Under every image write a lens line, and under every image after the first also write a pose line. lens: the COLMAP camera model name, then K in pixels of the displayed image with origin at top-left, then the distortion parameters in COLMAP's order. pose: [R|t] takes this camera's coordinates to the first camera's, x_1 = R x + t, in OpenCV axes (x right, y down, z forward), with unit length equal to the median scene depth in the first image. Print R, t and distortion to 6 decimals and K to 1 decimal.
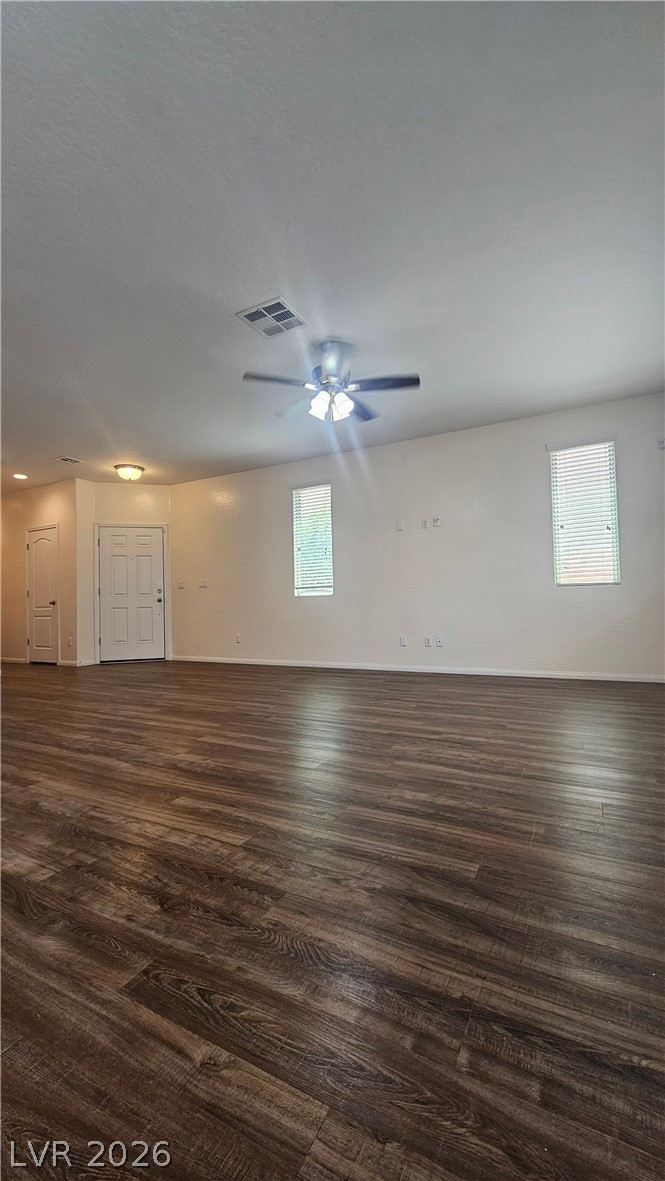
lens RADIAL K [[483.7, 0, 331.2], [0, 483.7, 593.4], [0, 0, 1]] dist [-0.002015, -0.000651]
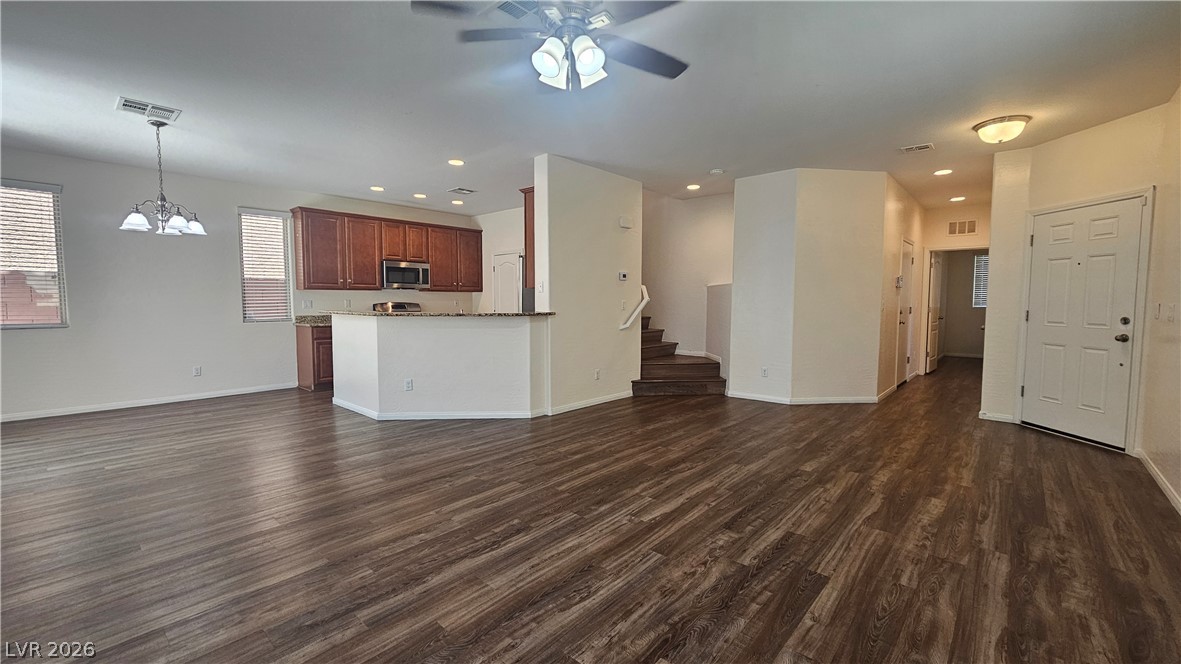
lens RADIAL K [[484.6, 0, 586.4], [0, 484.6, 328.3], [0, 0, 1]] dist [-0.000040, 0.000055]
pose [[-0.234884, 0.081596, -0.968592, 0.348536], [0.025582, 0.996644, 0.077756, -0.063369], [0.971687, -0.006515, -0.236183, 0.673318]]
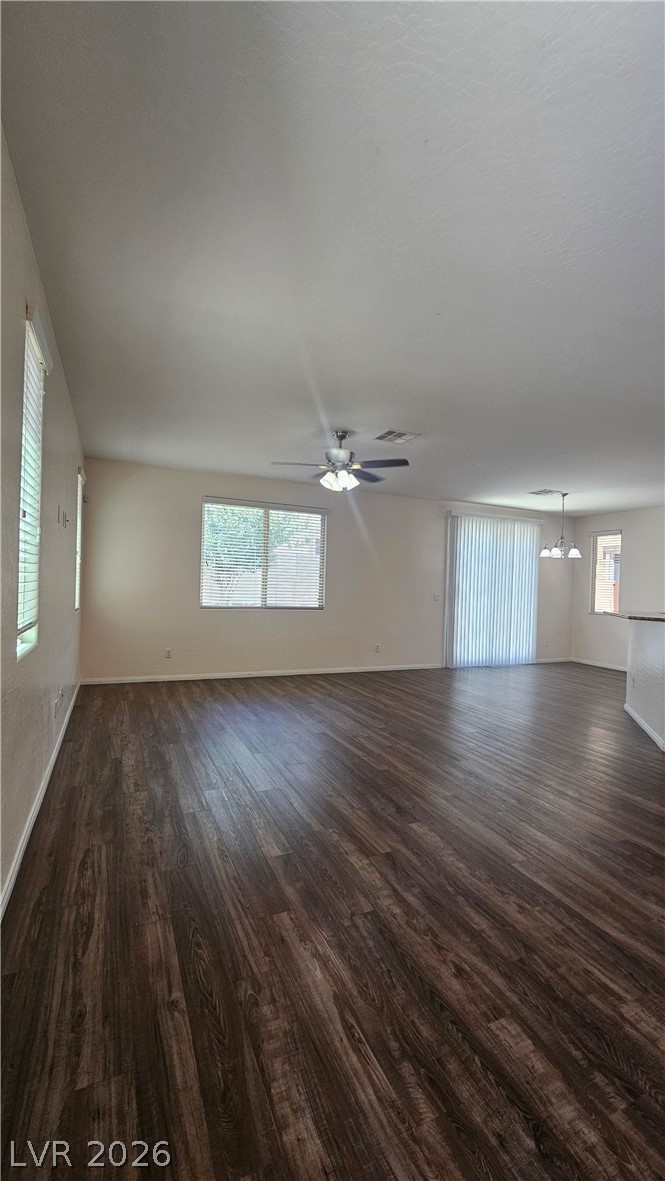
lens RADIAL K [[483.7, 0, 342.2], [0, 483.7, 593.9], [0, 0, 1]] dist [-0.002015, -0.000651]
pose [[-0.804418, -0.009889, 0.593981, -0.446131], [-0.027340, 0.999418, -0.020386, -0.038052], [-0.593434, -0.032638, -0.804221, 1.171039]]
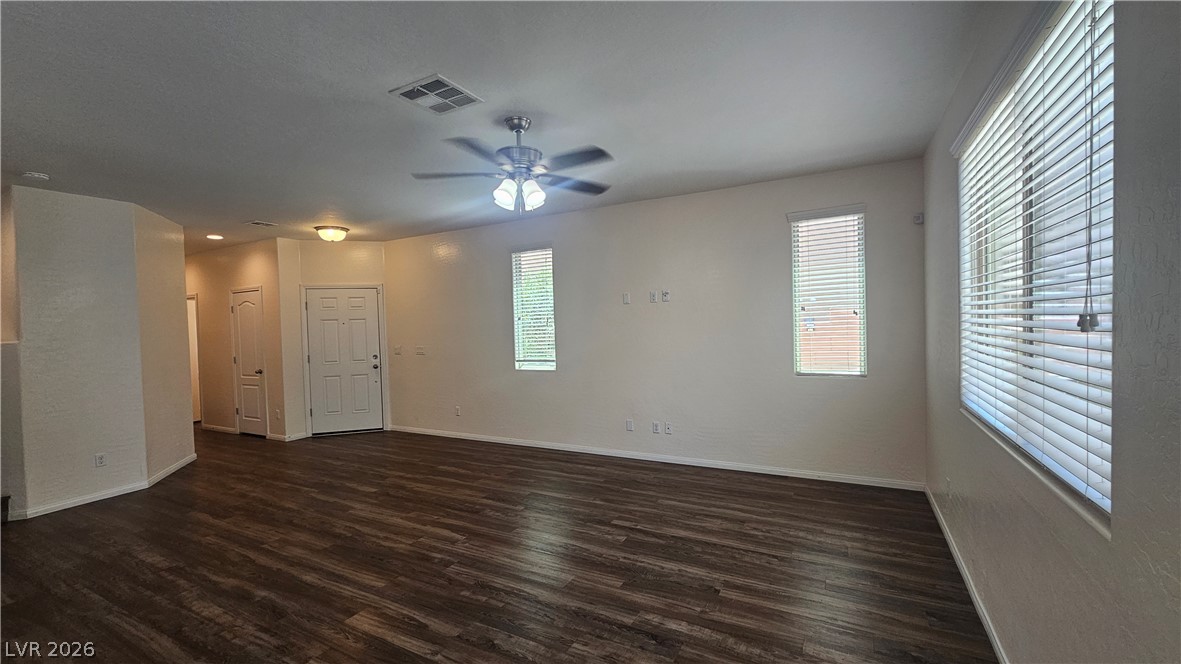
lens RADIAL K [[484.6, 0, 589.7], [0, 484.6, 335.1], [0, 0, 1]] dist [-0.000040, 0.000055]
pose [[0.999977, -0.006614, -0.001359, 0.069778], [0.006673, 0.998759, 0.049348, -0.108188], [0.001031, -0.049356, 0.998781, 0.088897]]
